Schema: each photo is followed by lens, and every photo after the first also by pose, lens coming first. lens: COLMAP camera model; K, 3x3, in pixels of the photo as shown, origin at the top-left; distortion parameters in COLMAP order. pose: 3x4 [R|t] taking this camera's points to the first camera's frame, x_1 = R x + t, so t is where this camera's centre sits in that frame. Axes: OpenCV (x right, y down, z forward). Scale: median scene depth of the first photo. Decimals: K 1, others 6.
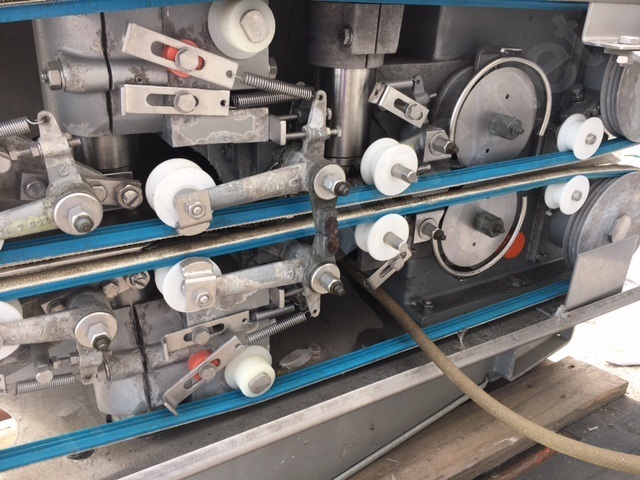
lens RADIAL K [[552.4, 0, 320.0], [0, 552.4, 240.0], [0, 0, 1]] dist [0.077426, -0.105683]
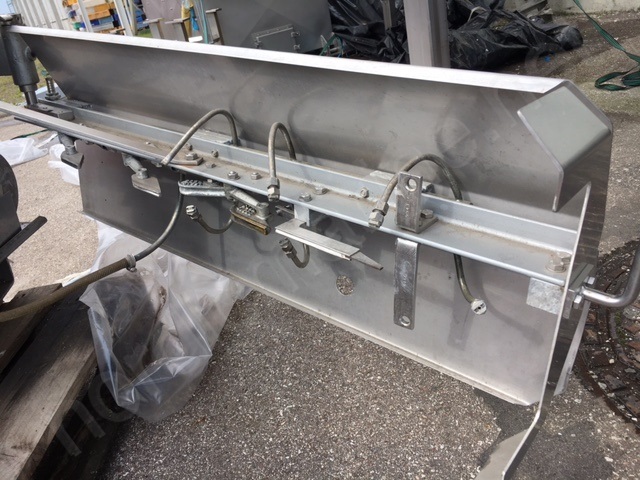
lens RADIAL K [[552.4, 0, 320.0], [0, 552.4, 240.0], [0, 0, 1]] dist [0.077426, -0.105683]
pose [[0.521289, -0.428041, 0.738267, -0.220773], [0.406601, 0.885181, 0.226120, 0.146626], [-0.750288, 0.182306, 0.635478, -0.757815]]
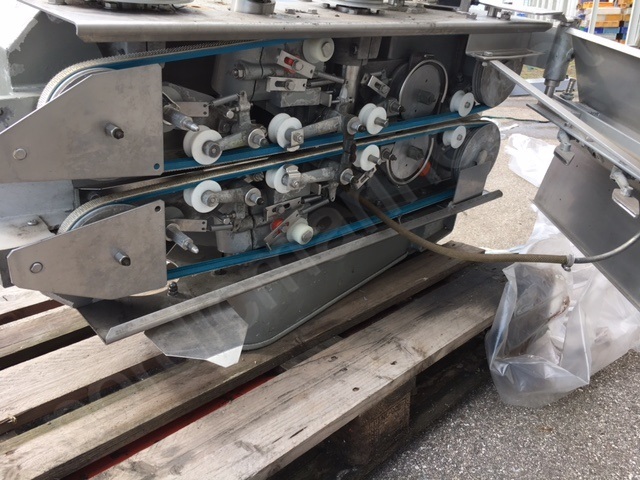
lens RADIAL K [[552.4, 0, 320.0], [0, 552.4, 240.0], [0, 0, 1]] dist [0.077426, -0.105683]
pose [[0.975336, -0.037657, 0.217490, -0.471755], [0.021905, 0.996988, 0.074392, 0.133513], [-0.219636, -0.067793, 0.973224, -0.819915]]
